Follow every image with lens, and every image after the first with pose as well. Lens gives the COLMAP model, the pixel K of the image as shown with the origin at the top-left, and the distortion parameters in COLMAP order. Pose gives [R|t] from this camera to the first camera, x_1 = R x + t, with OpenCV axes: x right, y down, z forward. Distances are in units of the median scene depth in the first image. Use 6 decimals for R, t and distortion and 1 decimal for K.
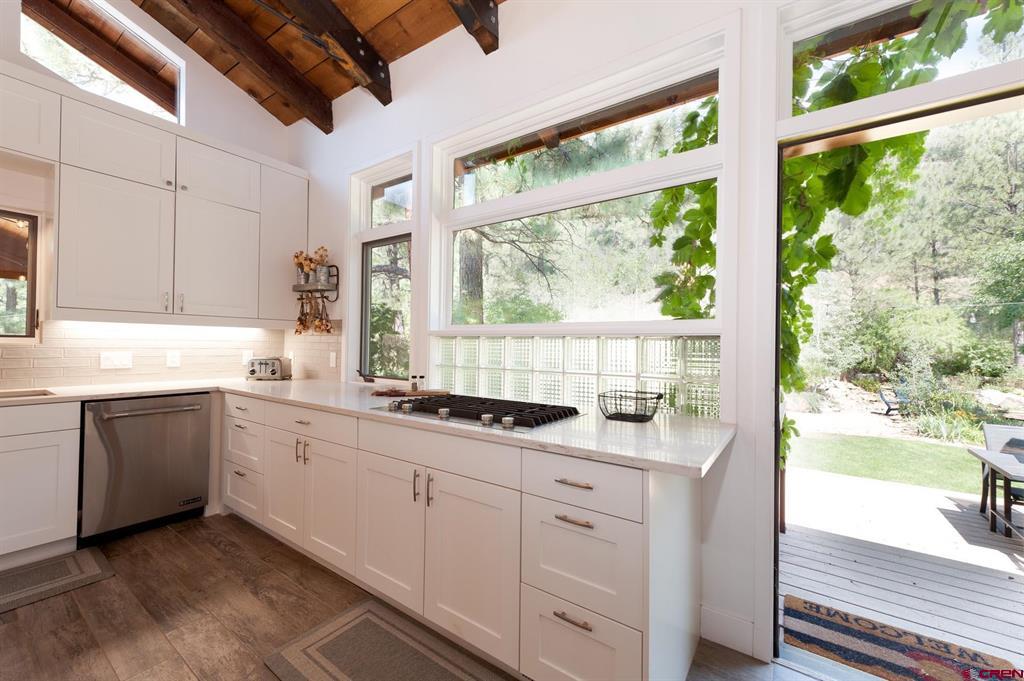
lens RADIAL K [[400.6, 0, 516.3], [0, 400.6, 343.9], [0, 0, 1]] dist [0.008834, -0.000911]
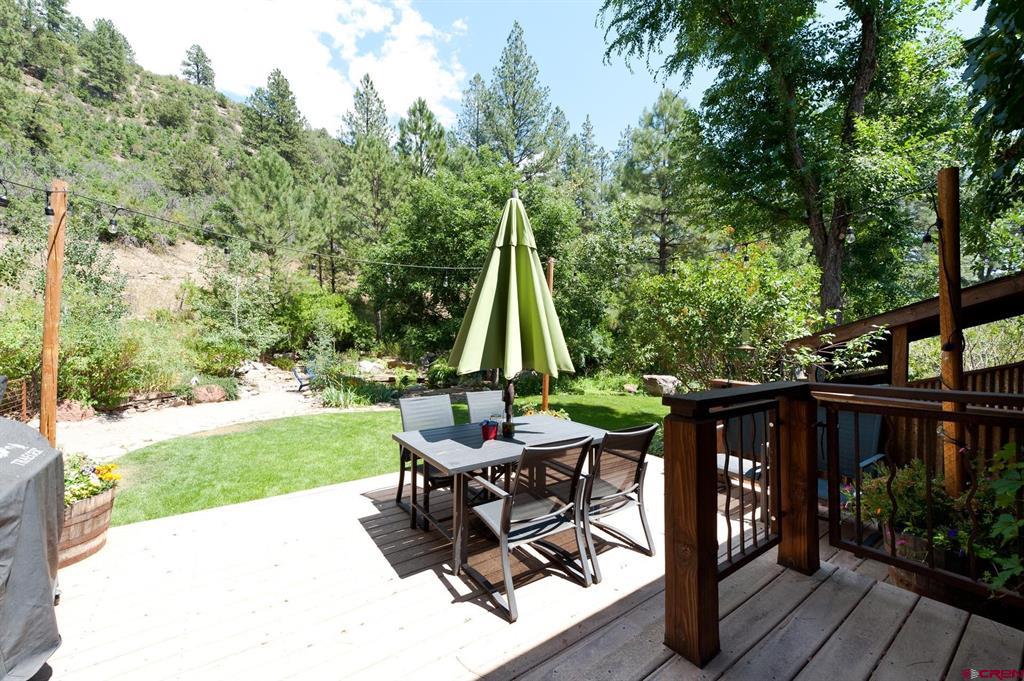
lens RADIAL K [[400.6, 0, 514.3], [0, 400.6, 339.9], [0, 0, 1]] dist [0.008834, -0.000911]
pose [[0.329965, -0.015730, 0.943862, 0.112695], [-0.007466, 0.999786, 0.019272, 0.017142], [-0.943964, -0.013407, 0.329777, 0.123456]]
